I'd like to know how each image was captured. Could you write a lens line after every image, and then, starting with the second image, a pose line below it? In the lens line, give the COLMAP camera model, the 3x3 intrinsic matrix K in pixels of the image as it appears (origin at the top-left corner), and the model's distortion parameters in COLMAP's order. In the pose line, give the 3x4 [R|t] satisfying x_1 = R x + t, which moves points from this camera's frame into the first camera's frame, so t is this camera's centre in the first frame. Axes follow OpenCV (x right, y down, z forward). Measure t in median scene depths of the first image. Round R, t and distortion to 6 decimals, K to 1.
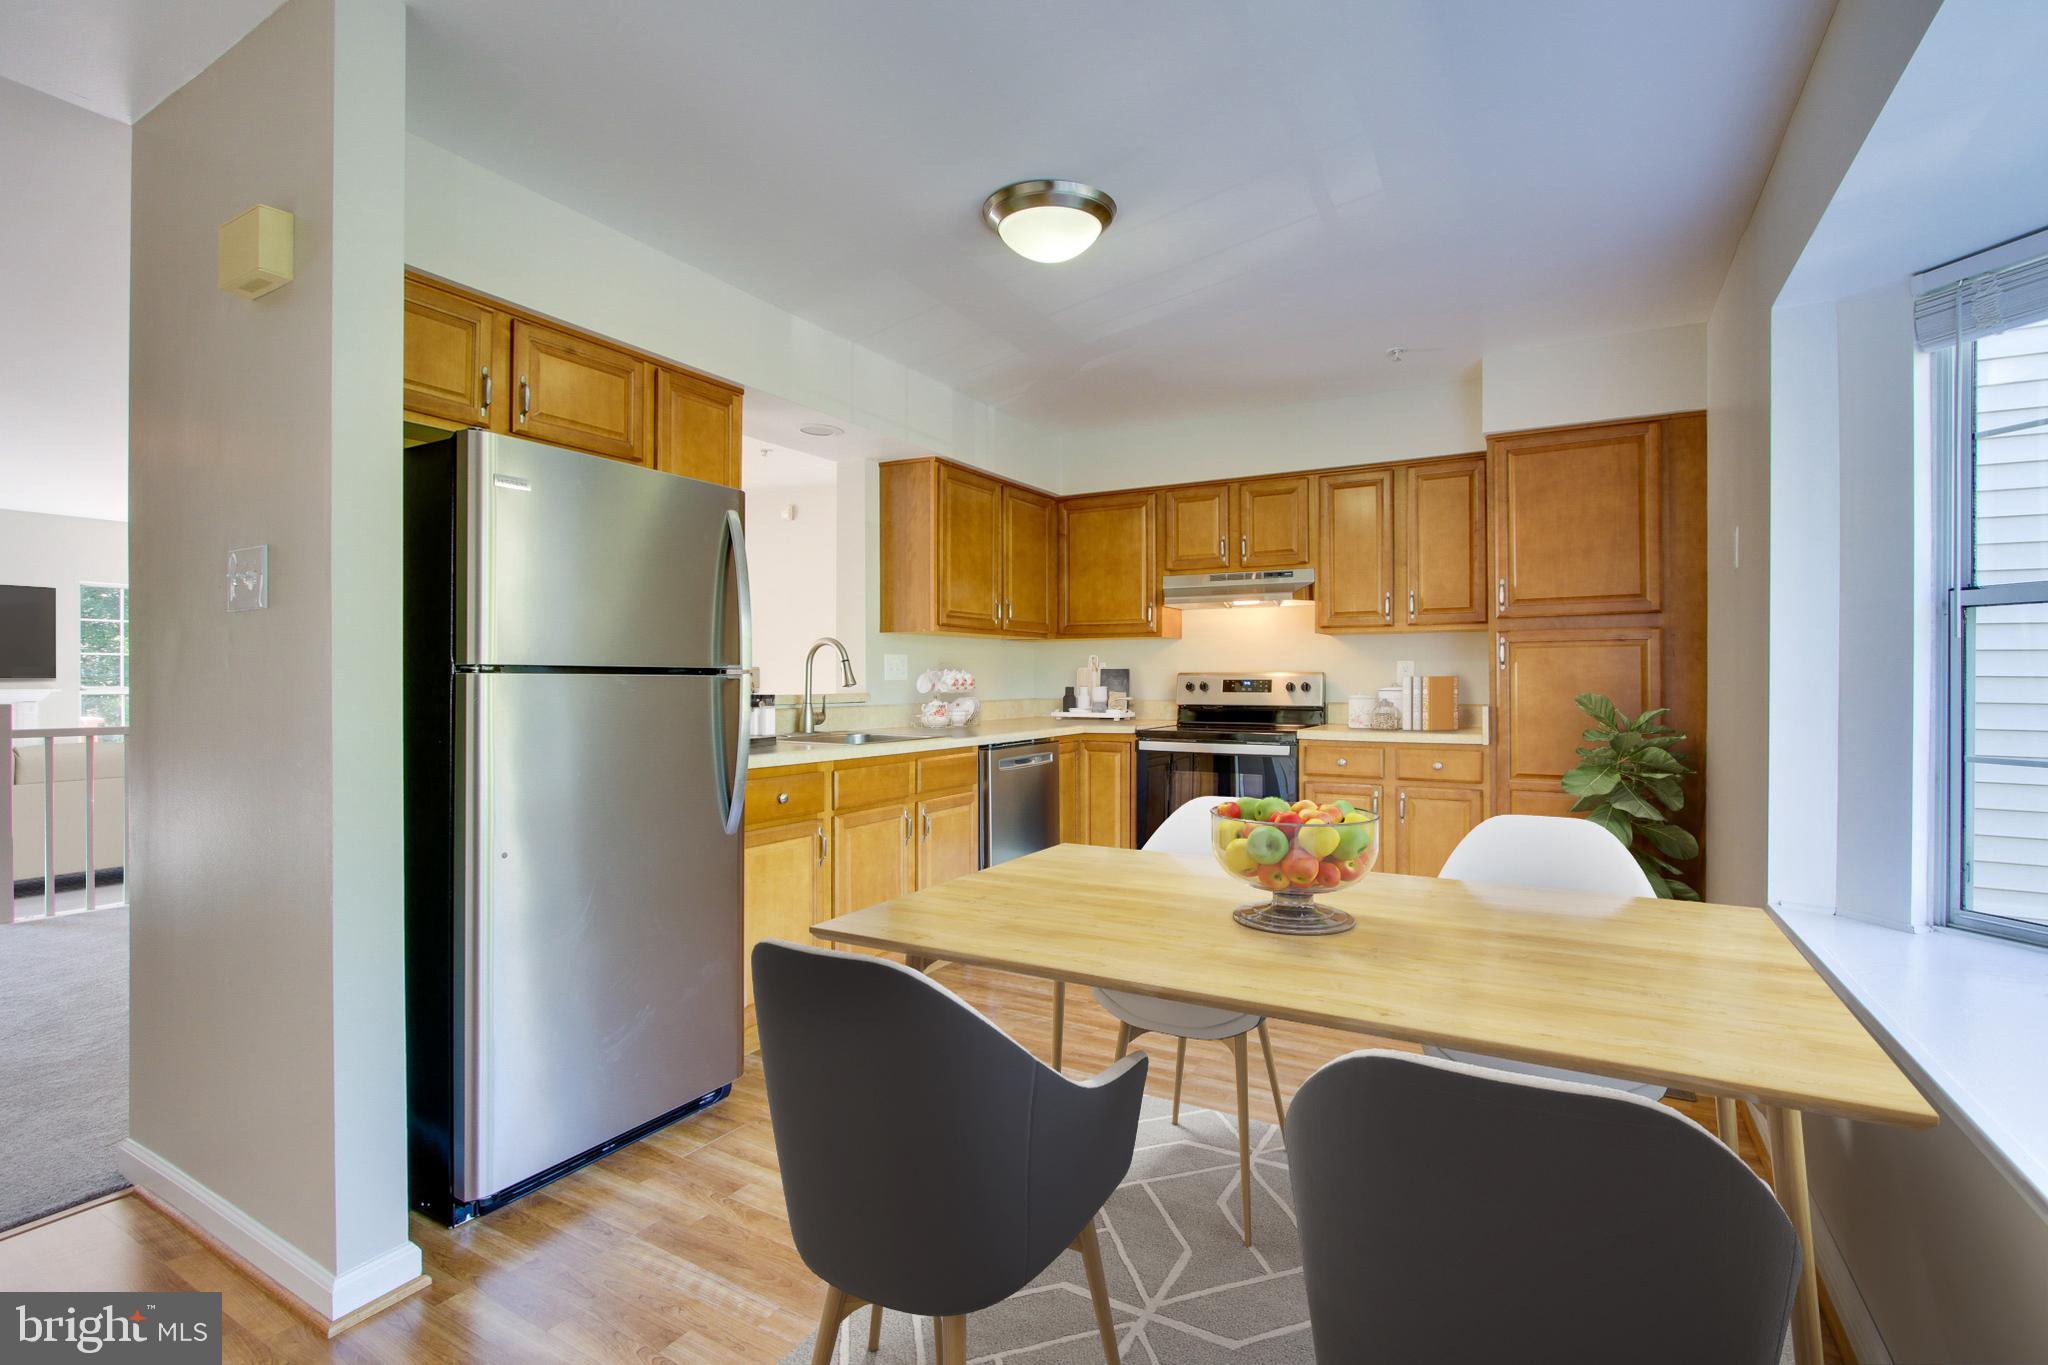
lens RADIAL K [[946.9, 0, 1030.2], [0, 946.9, 679.2], [0, 0, 1]] dist [-0.020281, 0.003740]
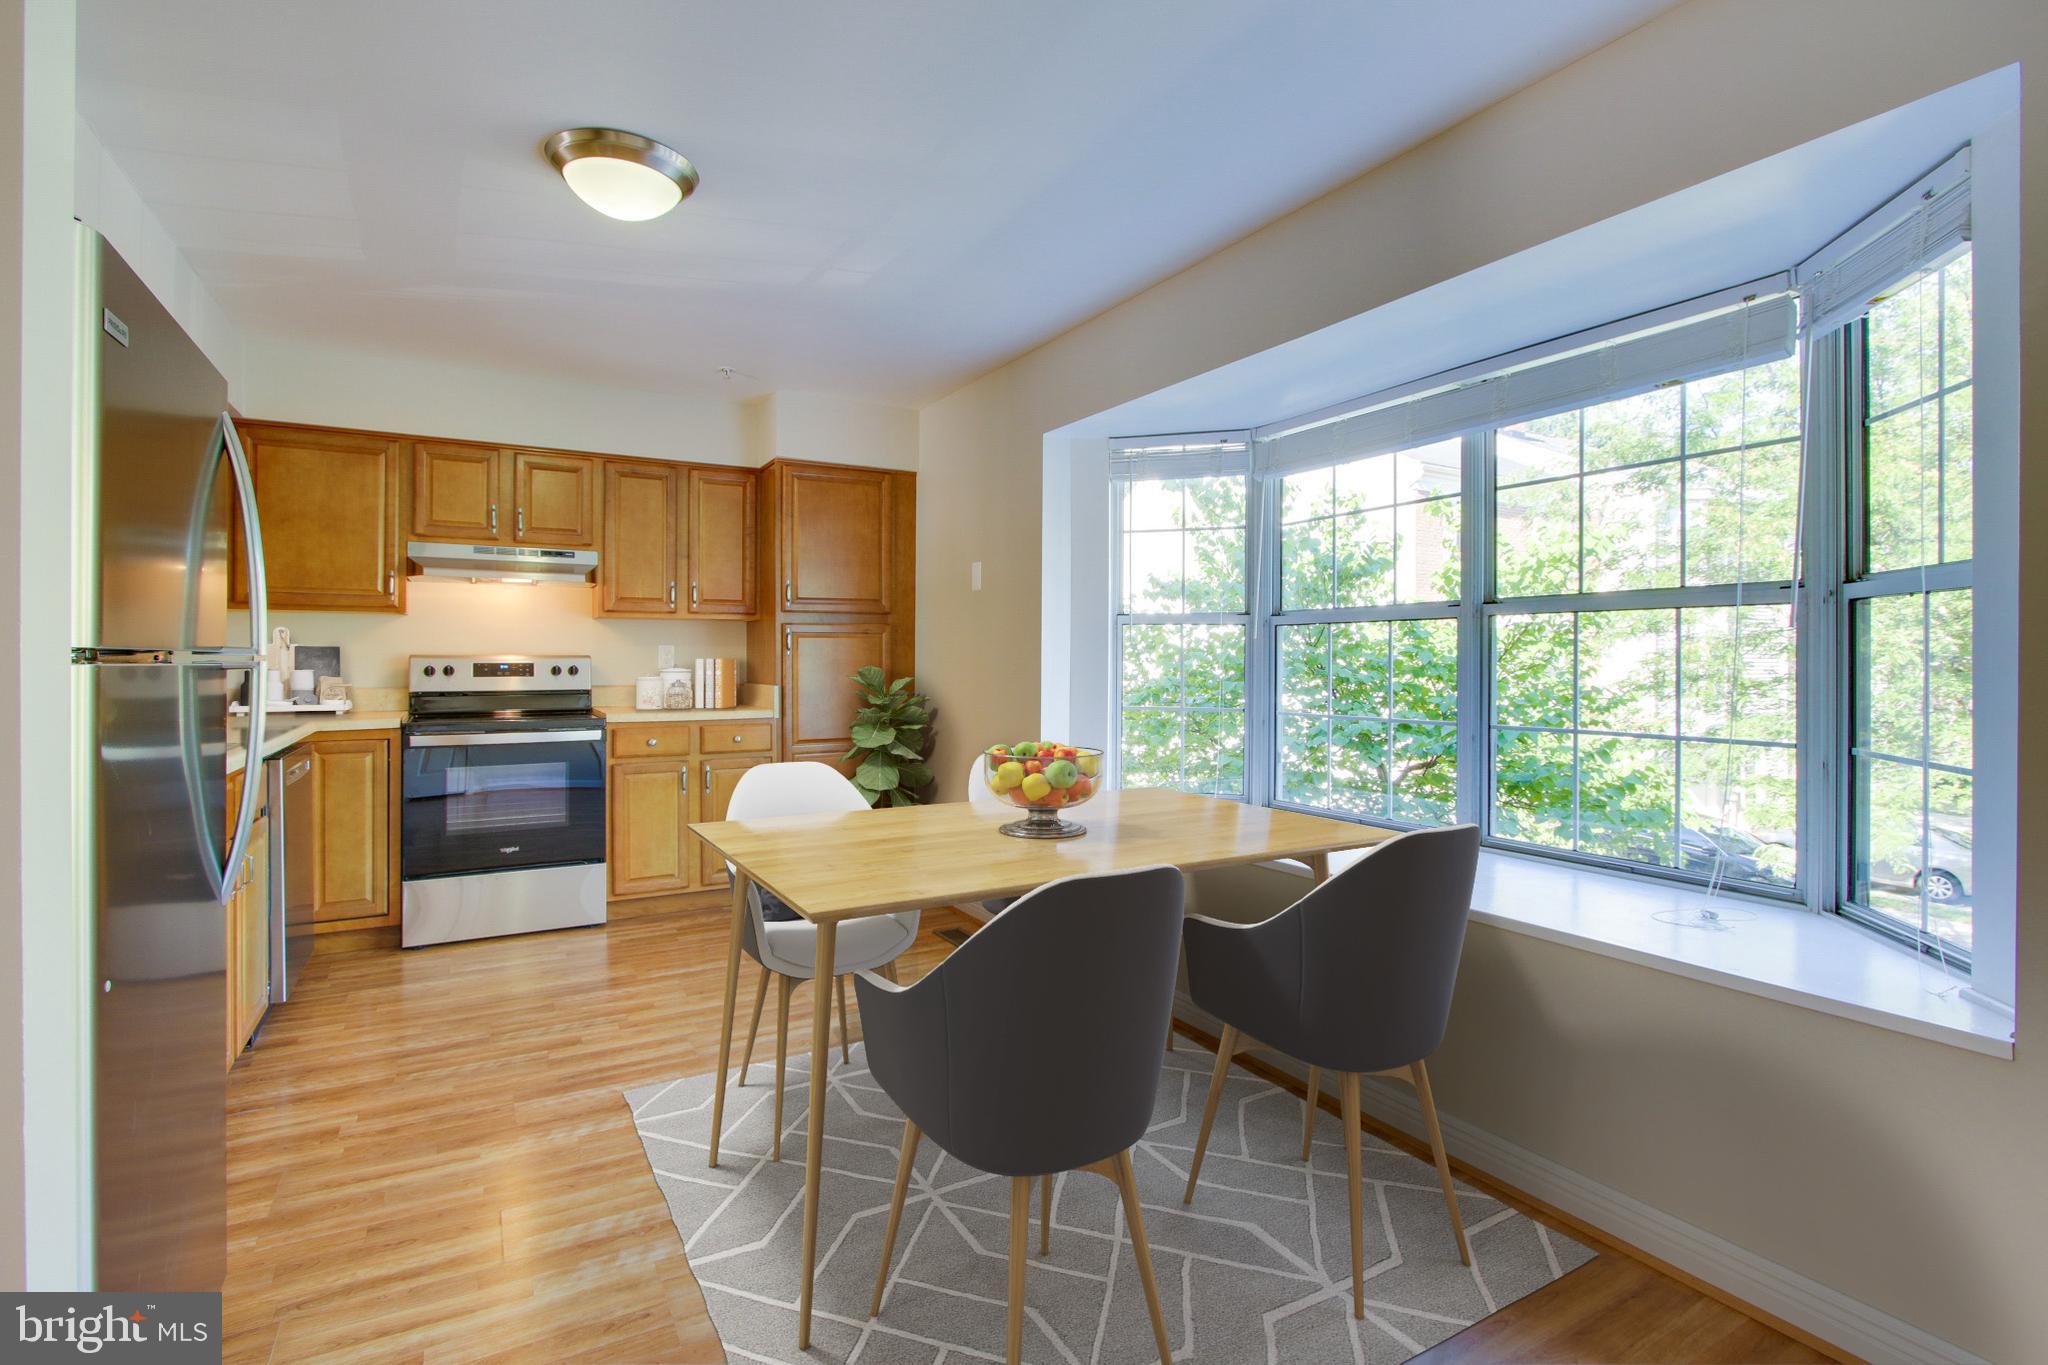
lens RADIAL K [[946.9, 0, 1026.8], [0, 946.9, 658.7], [0, 0, 1]] dist [-0.020281, 0.003740]
pose [[0.495525, 0.002456, 0.868590, -0.370895], [0.001728, 0.999991, -0.003813, 0.000610], [-0.868592, 0.003390, 0.495517, 0.119224]]
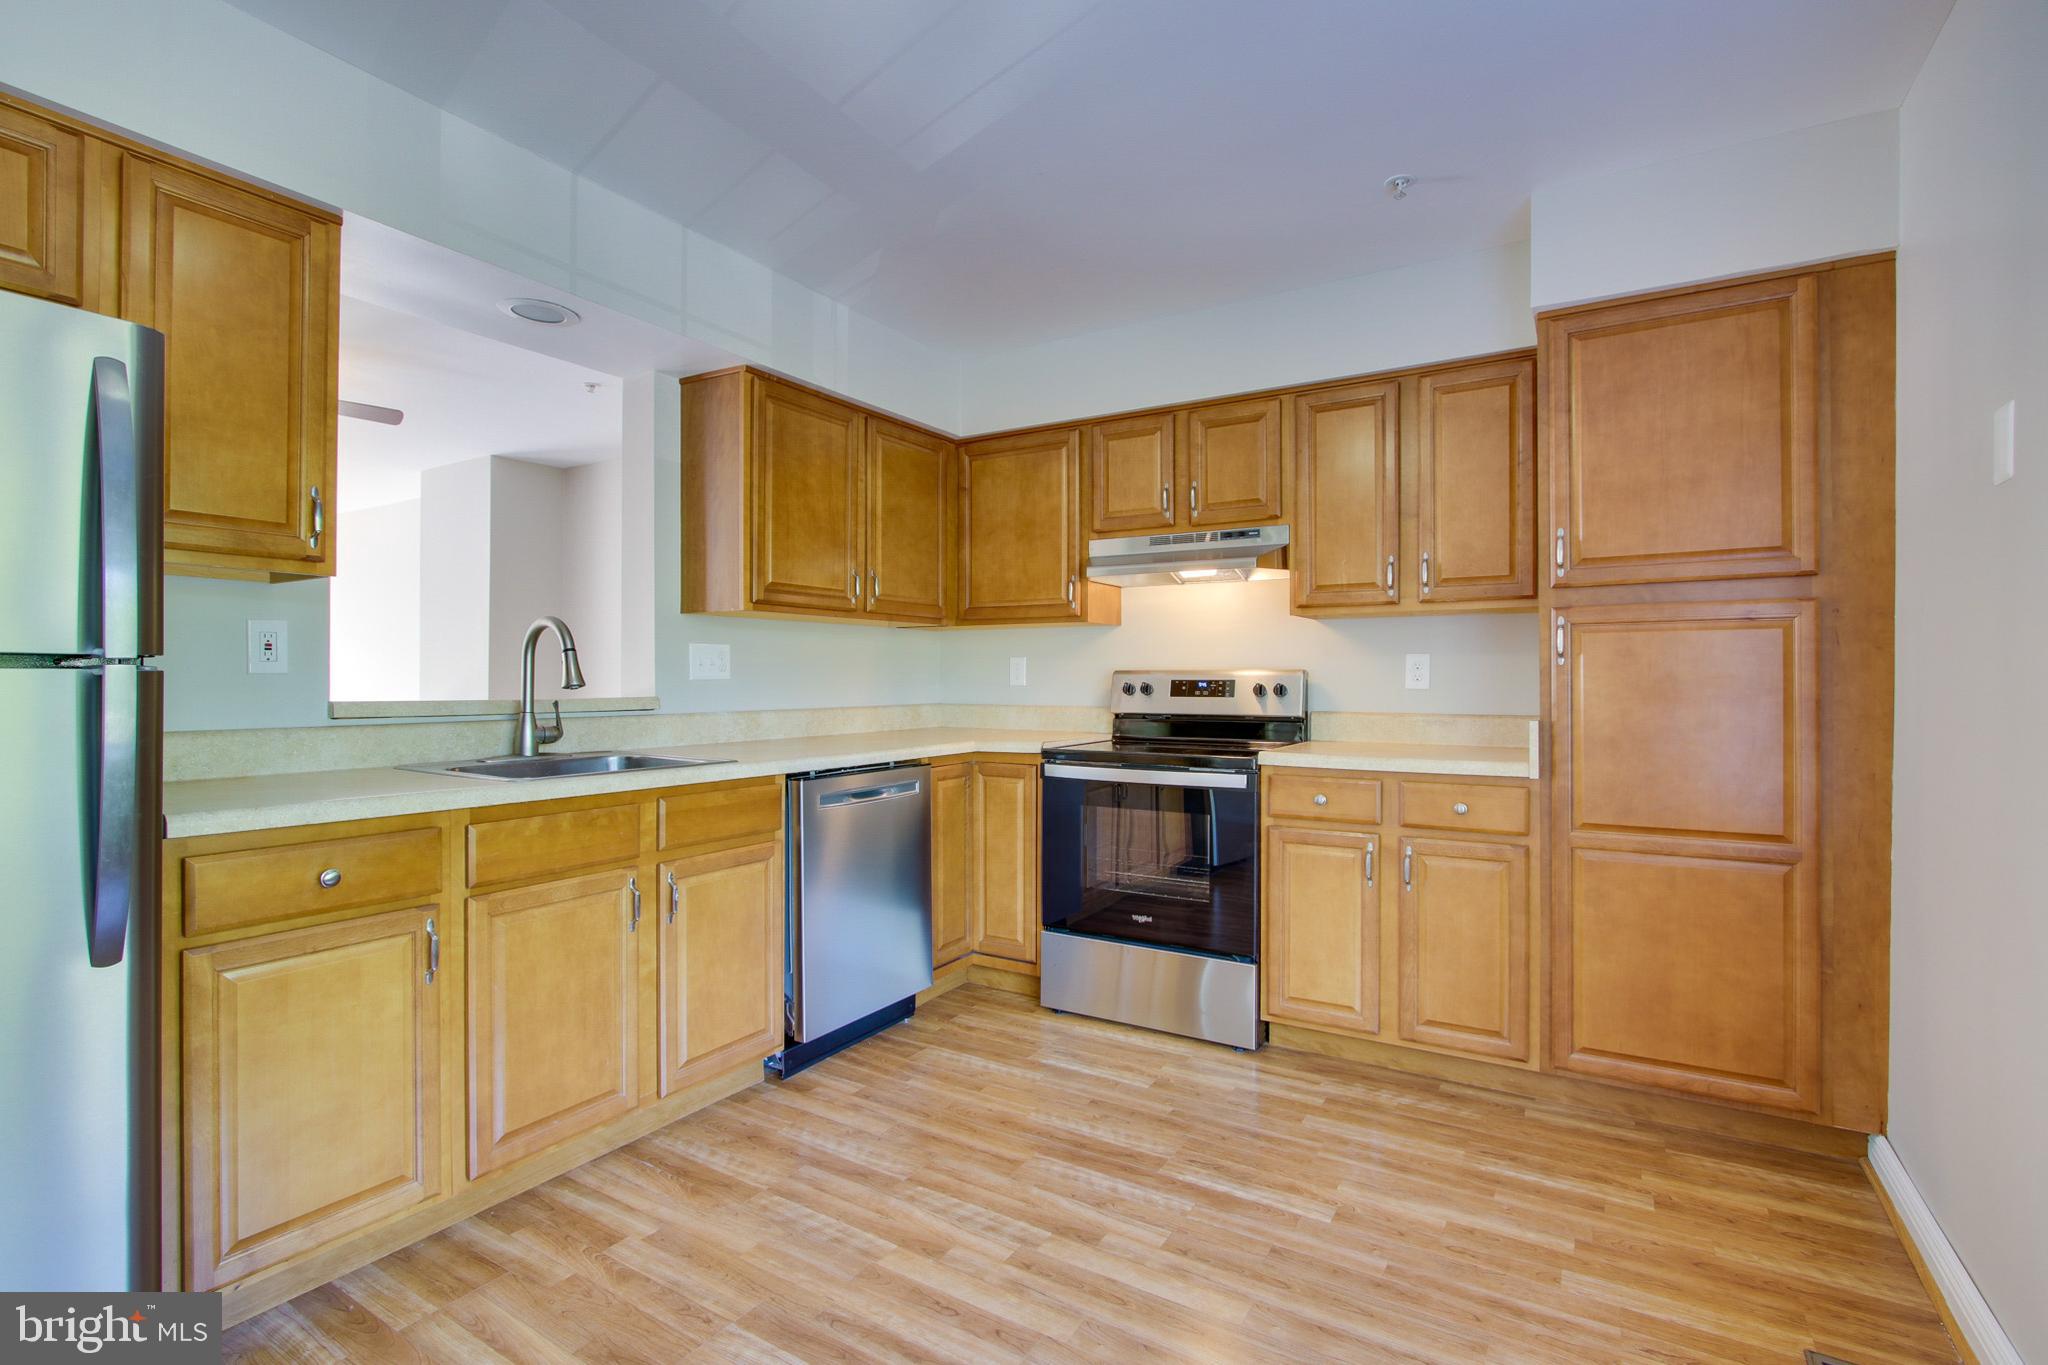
lens RADIAL K [[946.9, 0, 1025.6], [0, 946.9, 685.3], [0, 0, 1]] dist [-0.020281, 0.003740]
pose [[0.999516, 0.002042, -0.031027, 0.133785], [-0.001870, 0.999983, 0.005581, 0.000906], [0.031038, -0.005520, 0.999503, 0.299737]]
